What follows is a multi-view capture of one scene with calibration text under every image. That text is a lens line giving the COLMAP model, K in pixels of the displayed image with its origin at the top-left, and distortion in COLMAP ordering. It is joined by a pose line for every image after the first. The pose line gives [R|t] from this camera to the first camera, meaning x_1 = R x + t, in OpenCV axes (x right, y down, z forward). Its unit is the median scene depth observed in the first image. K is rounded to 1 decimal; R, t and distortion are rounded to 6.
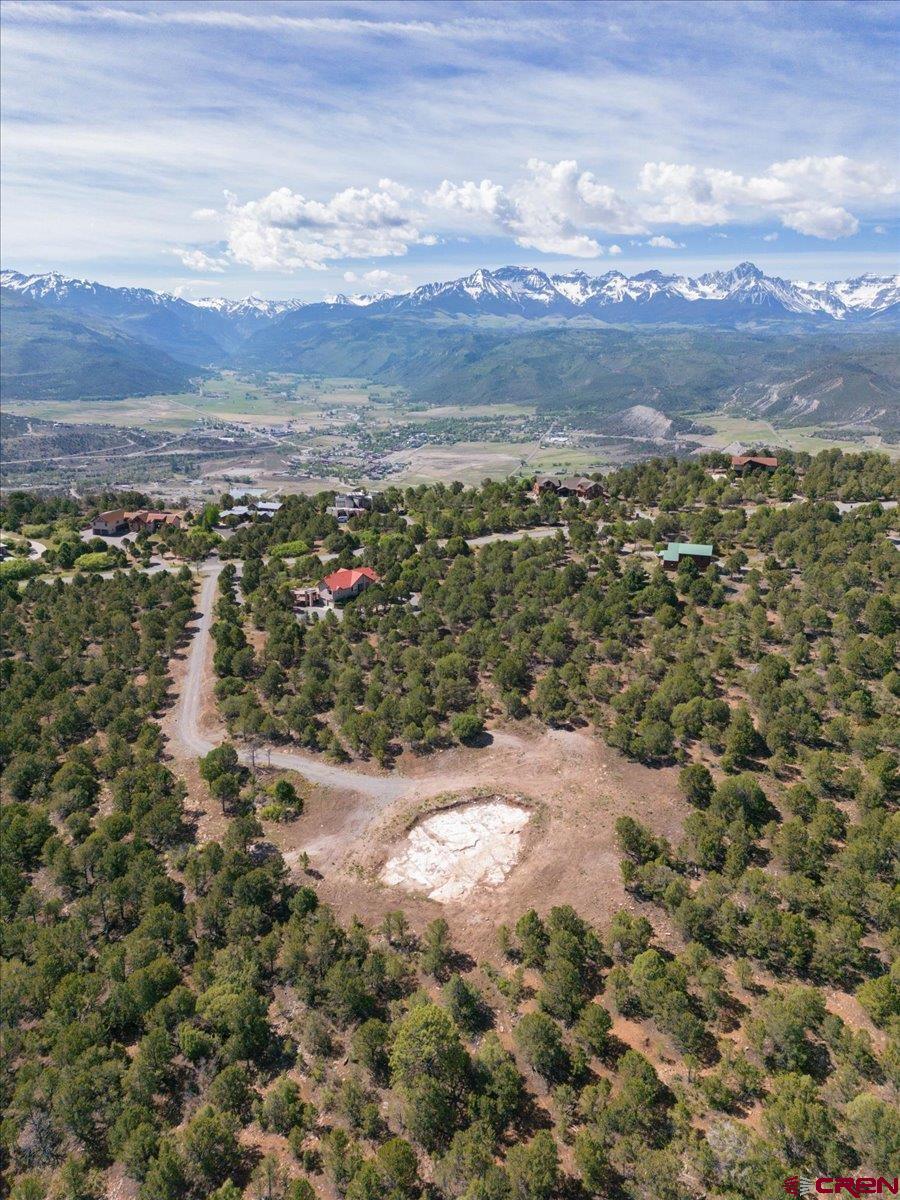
lens RADIAL K [[838.1, 0, 449.5], [0, 838.1, 605.7], [0, 0, 1]] dist [0.066136, -0.047565]
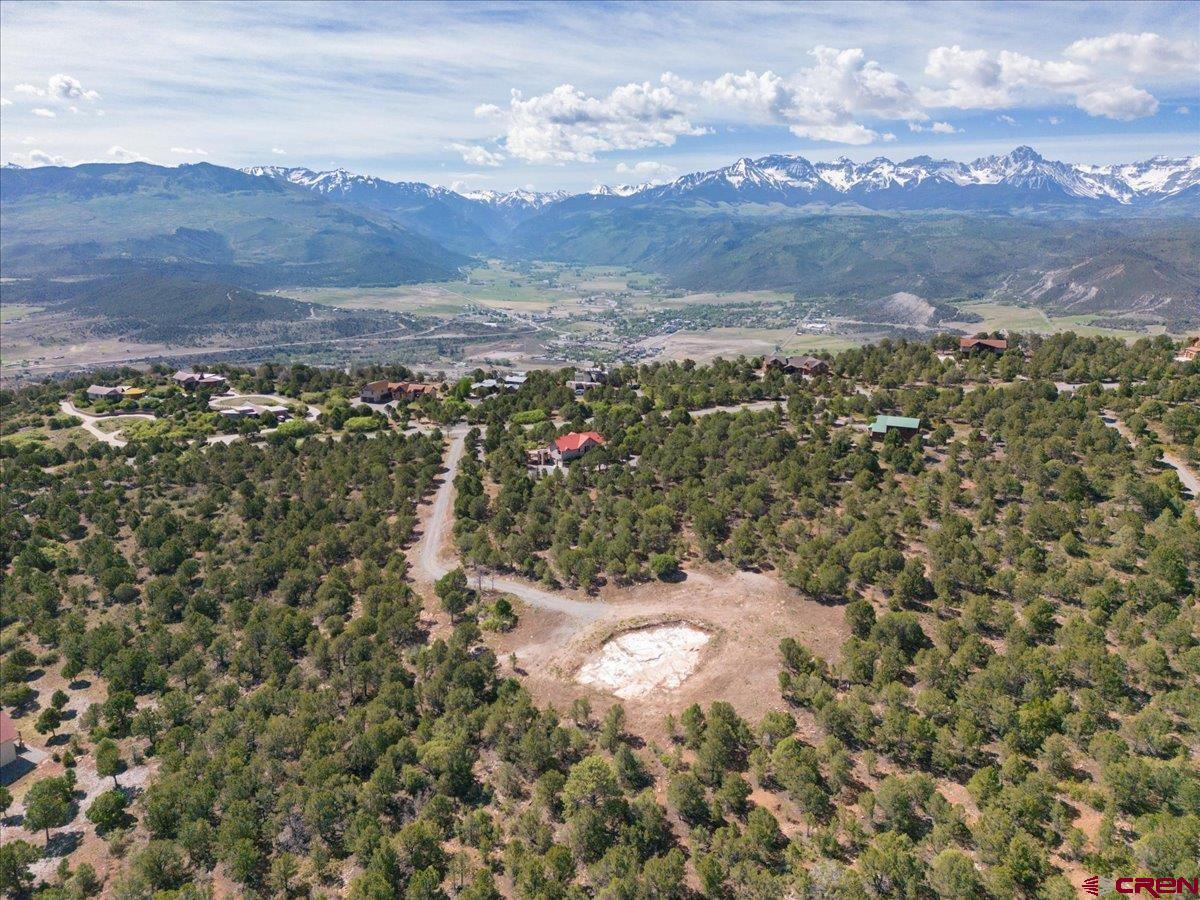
lens RADIAL K [[834.4, 0, 603.3], [0, 834.4, 459.5], [0, 0, 1]] dist [0.080317, -0.072558]
pose [[0.992519, 0.027230, -0.119017, 0.053799], [-0.031614, 0.998884, -0.035099, 0.034062], [0.117928, 0.038599, 0.992272, -0.106211]]
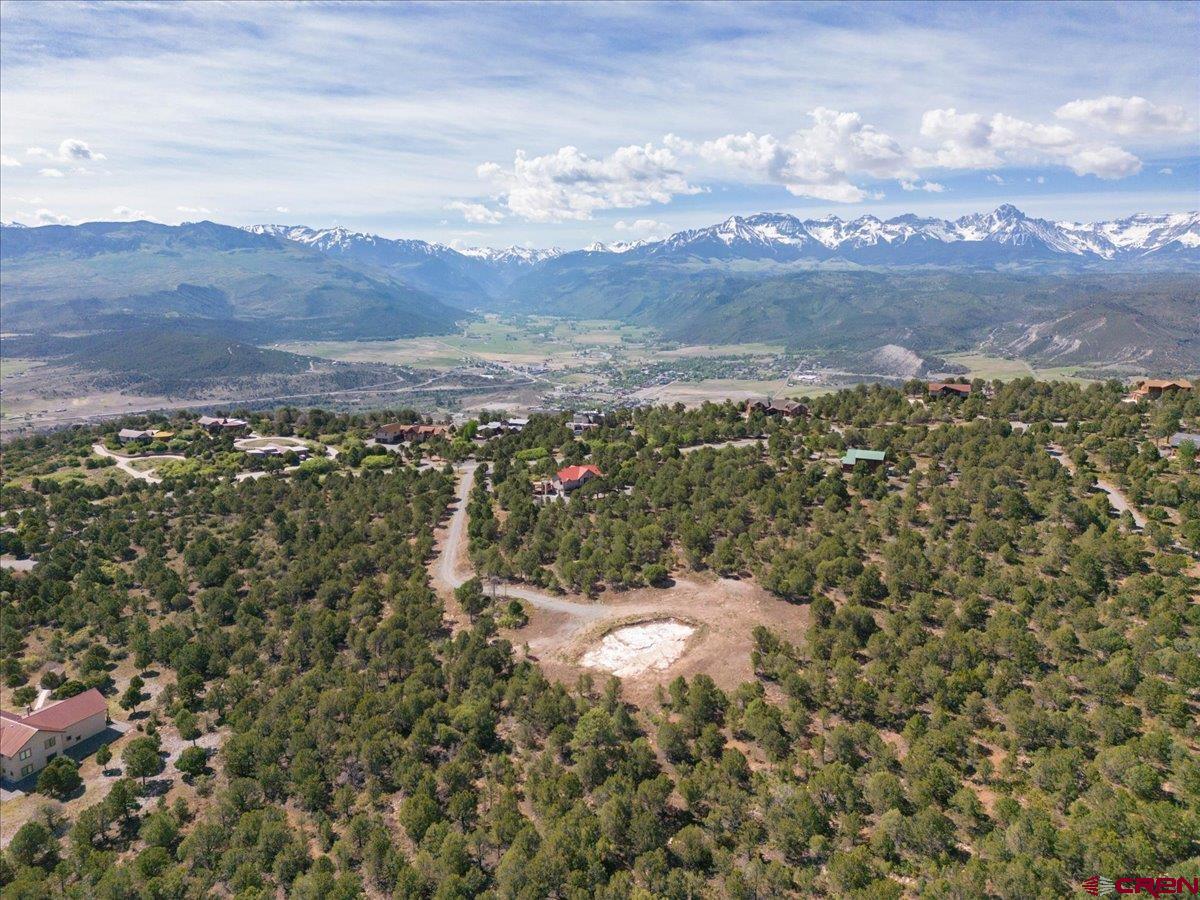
lens RADIAL K [[834.4, 0, 603.3], [0, 834.4, 459.5], [0, 0, 1]] dist [0.080317, -0.072558]
pose [[0.993287, 0.016704, -0.114467, 0.066209], [-0.027870, 0.994928, -0.096651, 0.074213], [0.112272, 0.099192, 0.988714, -0.236304]]
